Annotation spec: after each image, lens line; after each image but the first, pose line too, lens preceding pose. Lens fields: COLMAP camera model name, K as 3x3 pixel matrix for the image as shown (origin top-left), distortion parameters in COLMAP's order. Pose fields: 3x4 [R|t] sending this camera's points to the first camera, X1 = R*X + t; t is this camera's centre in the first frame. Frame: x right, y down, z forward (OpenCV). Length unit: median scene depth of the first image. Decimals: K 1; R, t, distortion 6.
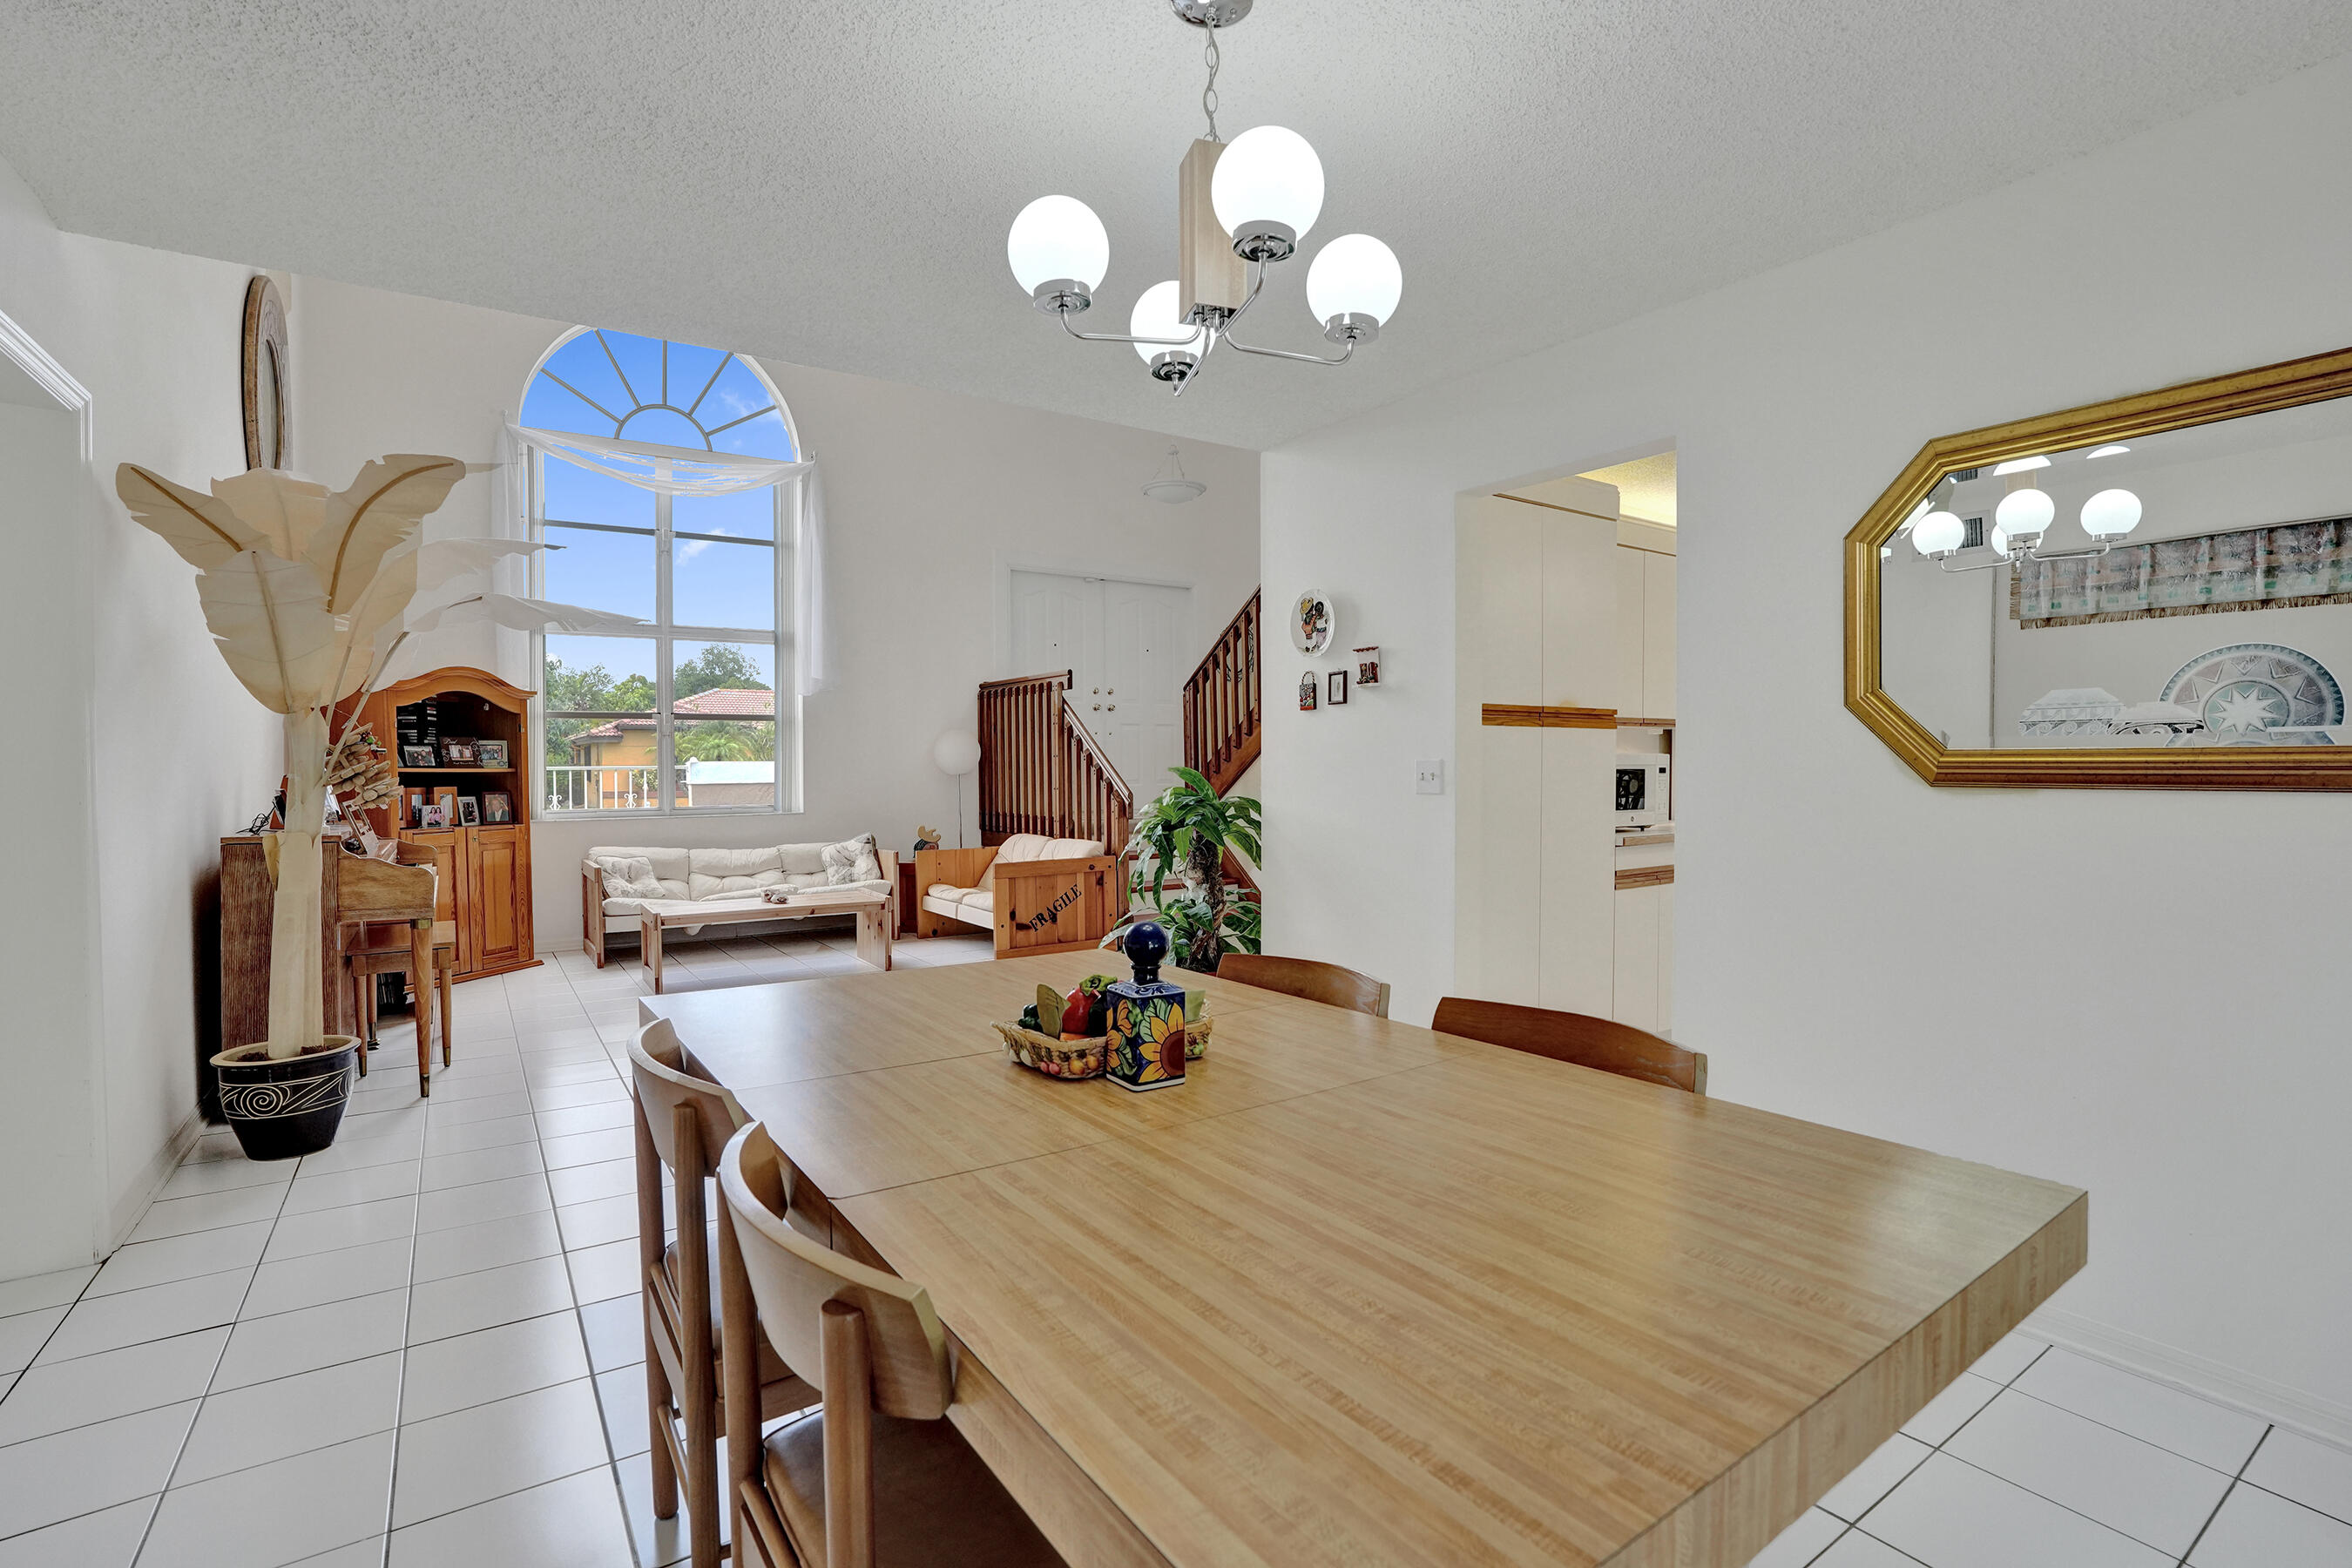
lens RADIAL K [[1099.2, 0, 1189.7], [0, 1099.2, 776.0], [0, 0, 1]] dist [-0.073539, 0.026270]
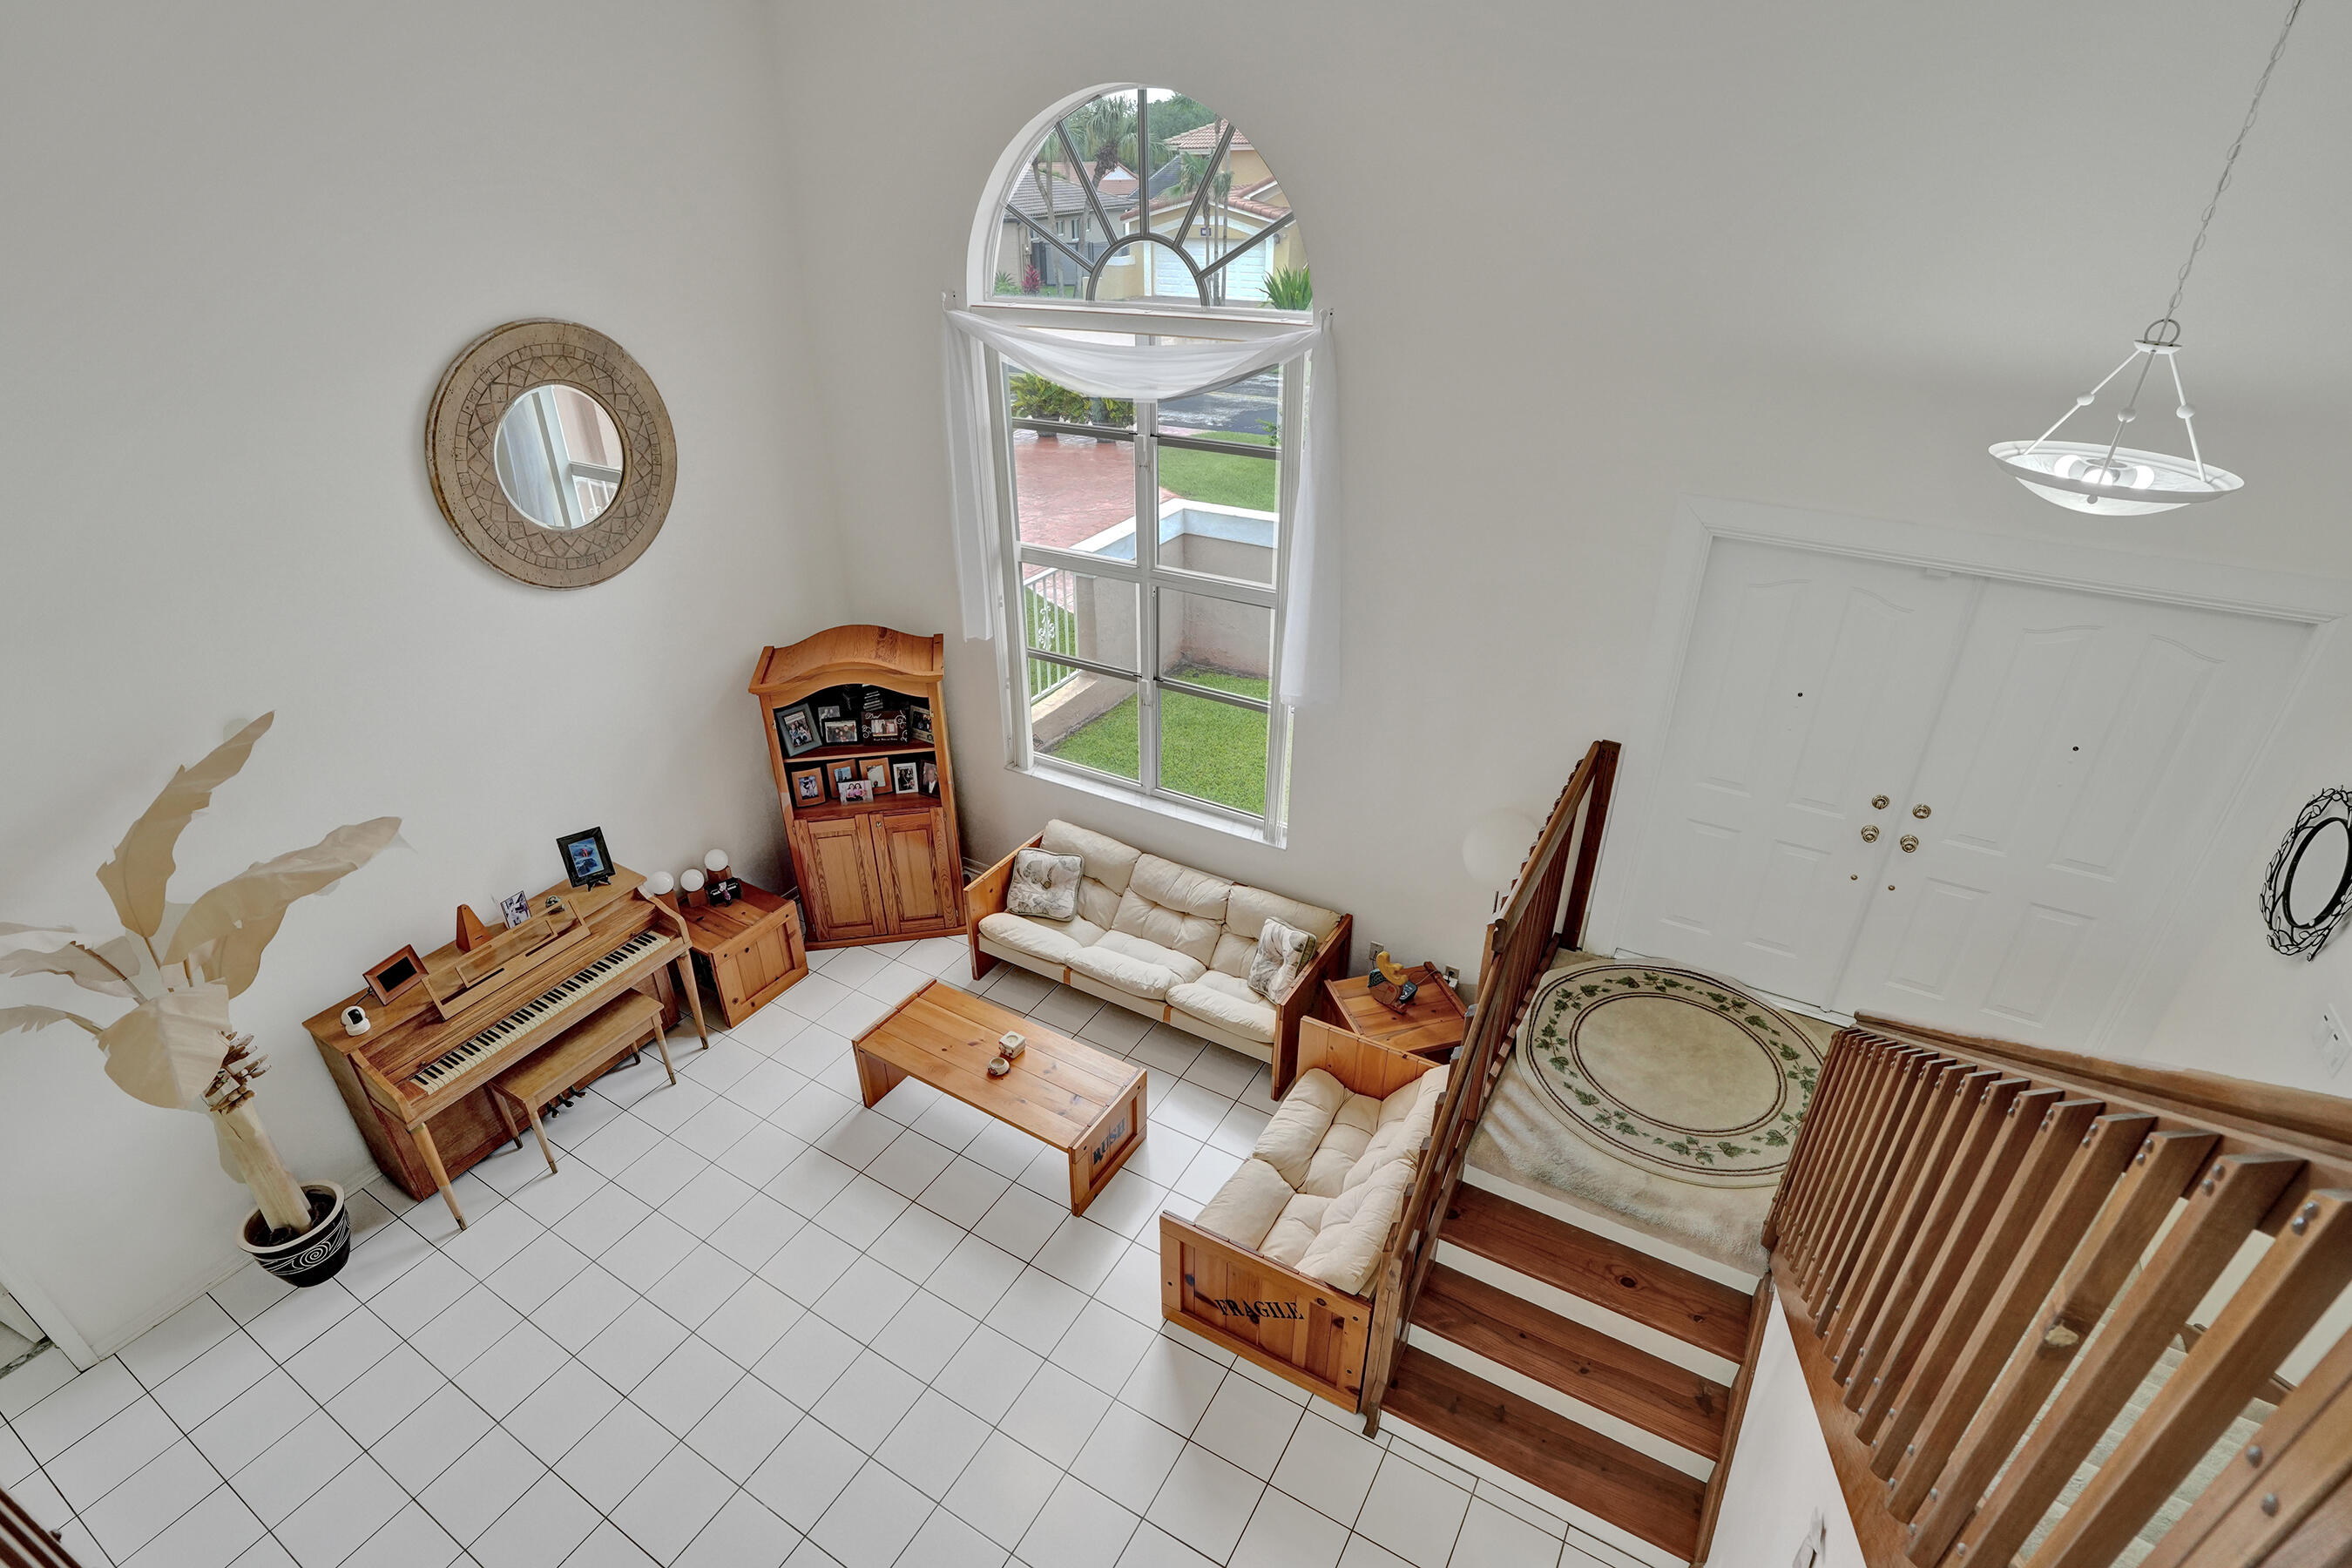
lens RADIAL K [[1117.1, 0, 1172.4], [0, 1117.1, 796.0], [0, 0, 1]] dist [-0.066615, 0.037591]
pose [[0.421523, 0.444672, -0.790307, 0.204891], [-0.013589, 0.874517, 0.484805, -0.407531], [0.906716, -0.193617, 0.374672, 0.774856]]
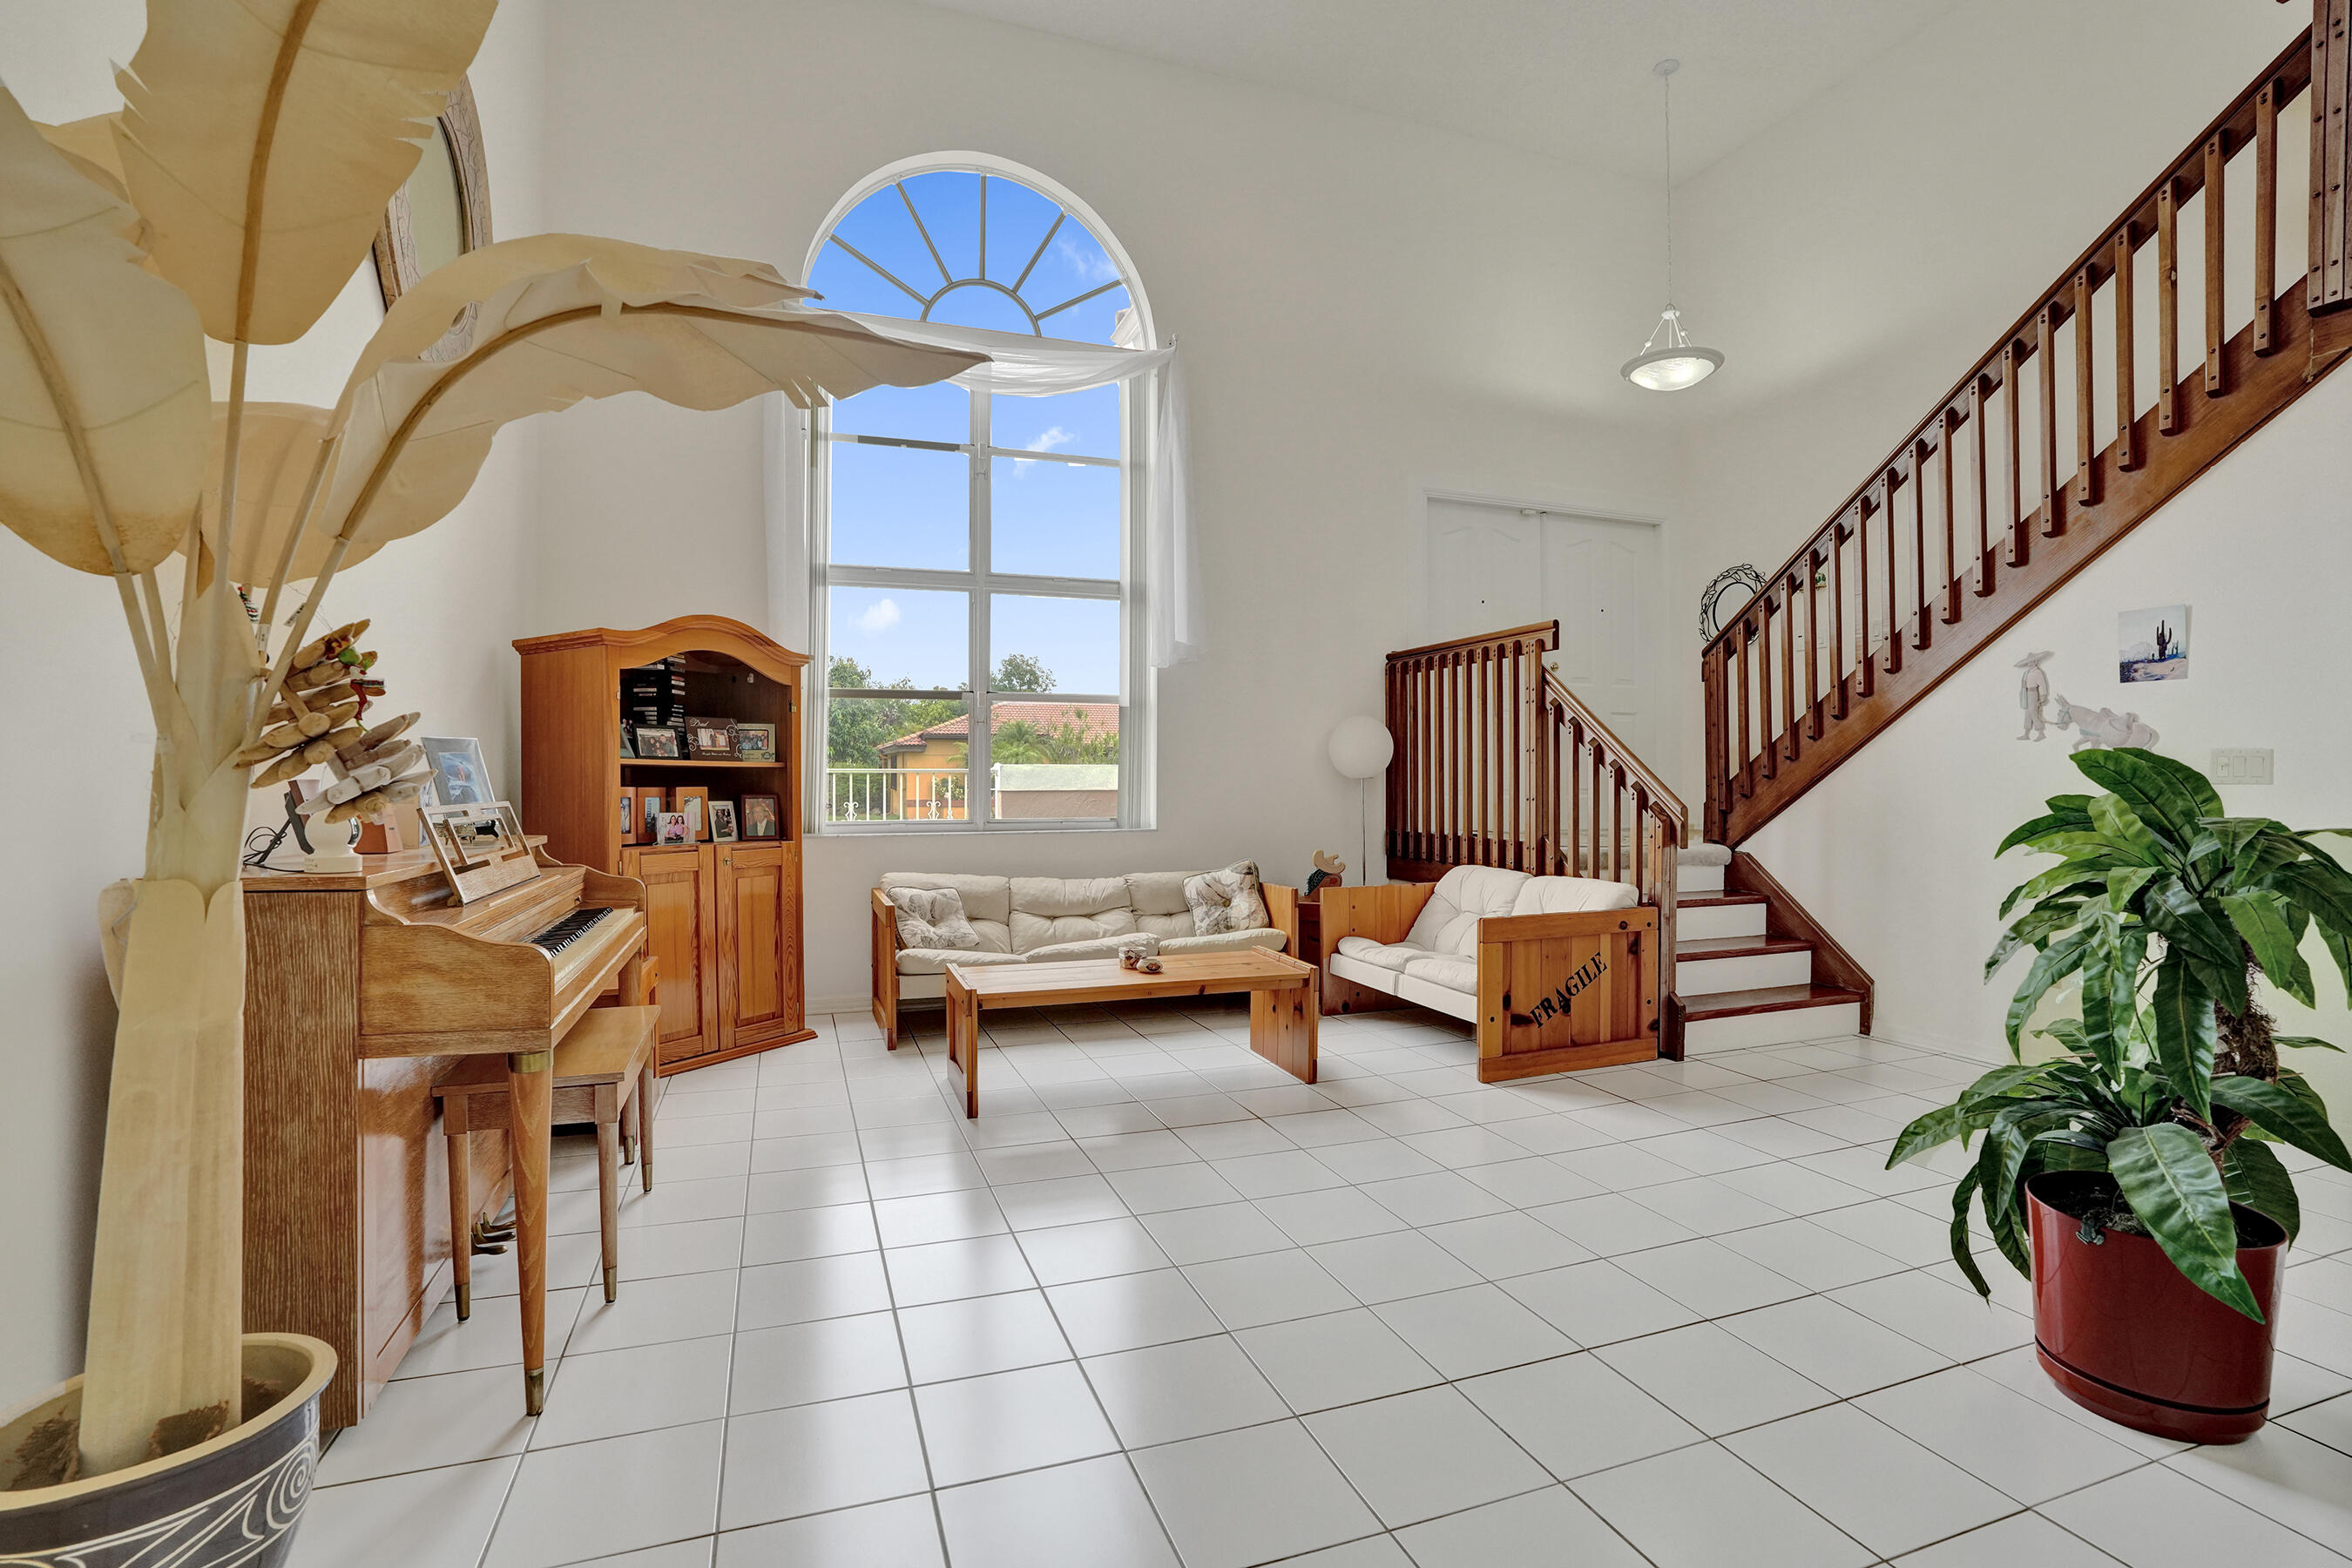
lens RADIAL K [[1099.2, 0, 1189.7], [0, 1099.2, 776.0], [0, 0, 1]] dist [-0.073539, 0.026270]
pose [[0.969207, 0.005359, -0.246188, -0.177264], [-0.008373, 0.999902, -0.011200, 0.007225], [0.246104, 0.012916, 0.969157, 0.340762]]
